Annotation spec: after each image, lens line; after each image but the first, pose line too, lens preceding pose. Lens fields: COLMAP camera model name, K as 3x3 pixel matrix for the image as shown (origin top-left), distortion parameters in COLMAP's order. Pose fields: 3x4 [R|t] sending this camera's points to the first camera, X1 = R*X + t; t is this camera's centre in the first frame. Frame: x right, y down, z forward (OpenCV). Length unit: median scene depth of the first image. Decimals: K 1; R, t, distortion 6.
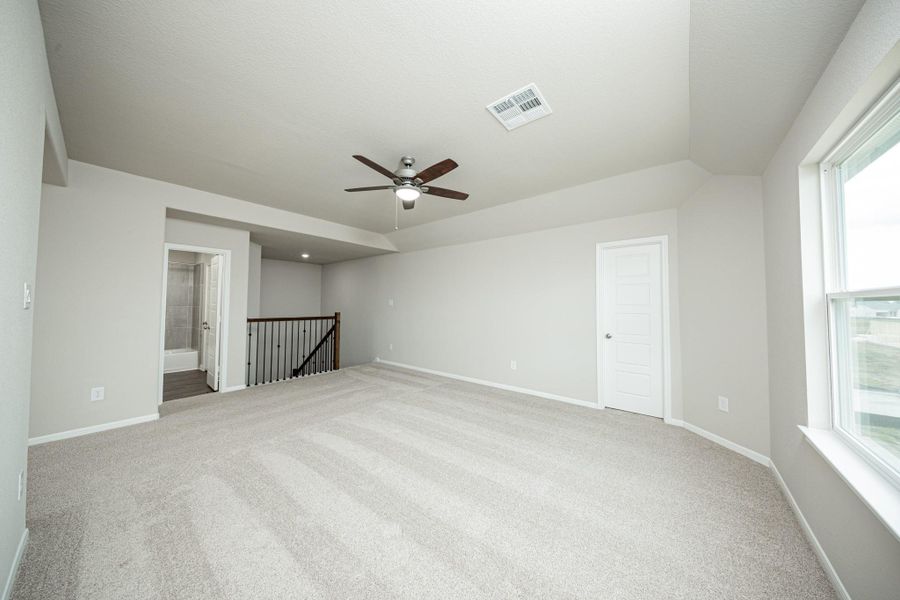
lens RADIAL K [[287.7, 0, 451.4], [0, 287.7, 294.8], [0, 0, 1]] dist [-0.000444, -0.000248]
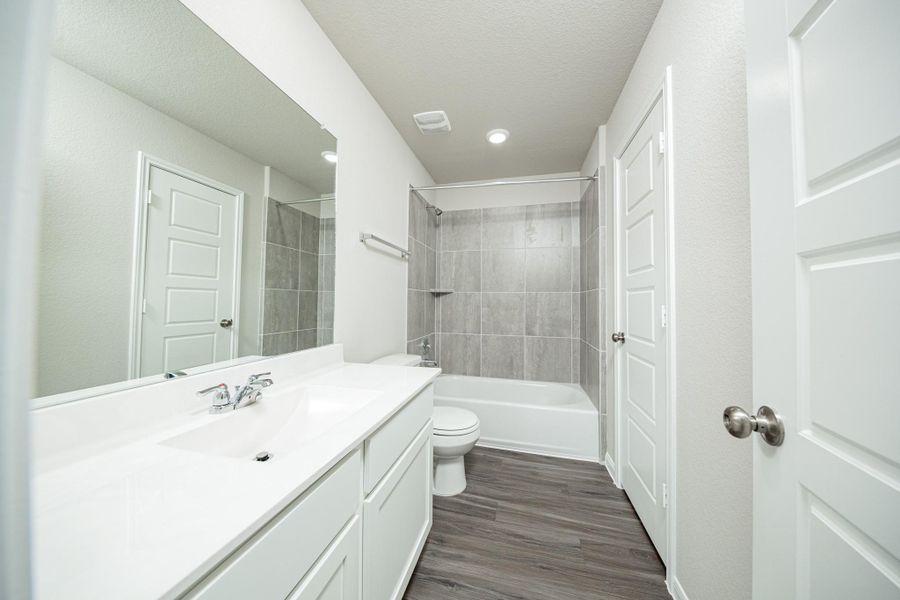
lens RADIAL K [[287.7, 0, 451.4], [0, 287.7, 294.8], [0, 0, 1]] dist [-0.000444, -0.000248]
pose [[0.436620, -0.006324, -0.899624, -0.592775], [0.029139, 0.999550, 0.007116, 0.036703], [0.899174, -0.029321, 0.436607, 0.633435]]
